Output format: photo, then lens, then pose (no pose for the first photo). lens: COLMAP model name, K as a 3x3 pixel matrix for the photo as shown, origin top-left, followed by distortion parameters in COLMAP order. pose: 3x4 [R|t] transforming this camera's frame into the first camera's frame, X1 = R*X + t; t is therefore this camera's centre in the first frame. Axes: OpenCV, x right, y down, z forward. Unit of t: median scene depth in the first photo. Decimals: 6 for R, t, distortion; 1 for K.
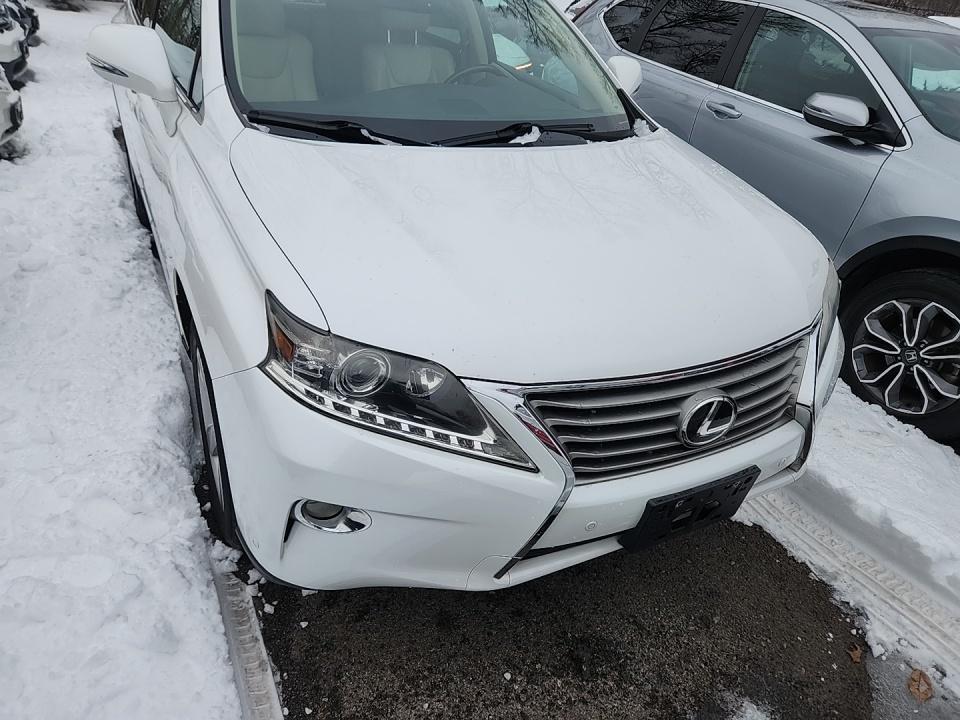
lens RADIAL K [[640.4, 0, 481.3], [0, 640.4, 358.6], [0, 0, 1]] dist [0.057244, -0.047417]
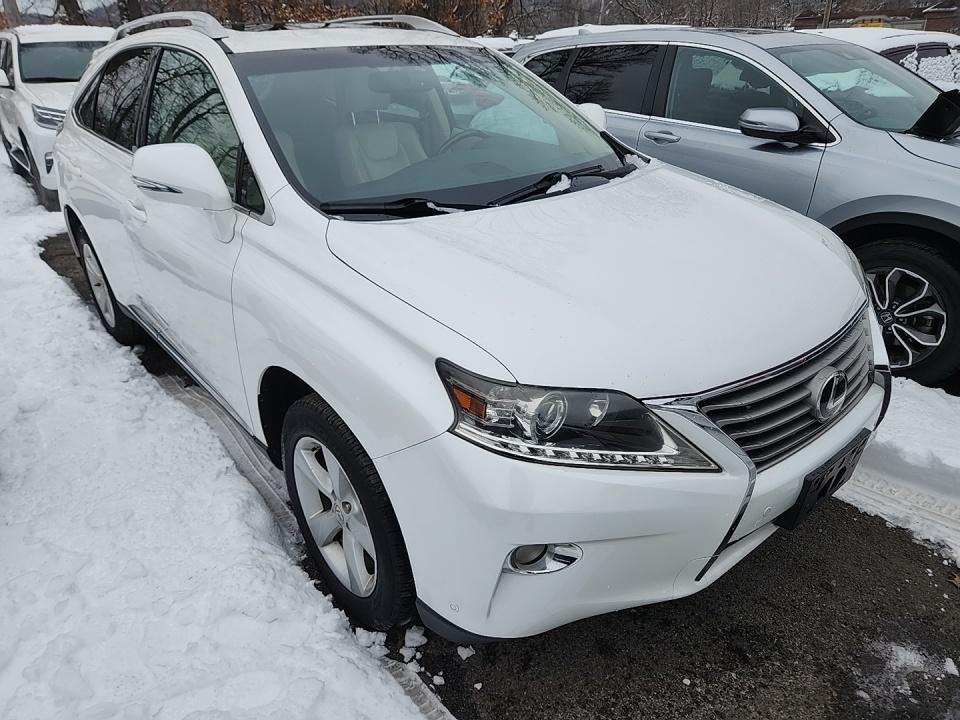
lens RADIAL K [[640.4, 0, 480.7], [0, 640.4, 357.5], [0, 0, 1]] dist [0.057244, -0.047417]
pose [[0.969678, -0.201374, 0.138466, -0.273020], [0.211880, 0.975084, -0.065707, -0.016249], [-0.121785, 0.093053, 0.988185, -0.032783]]
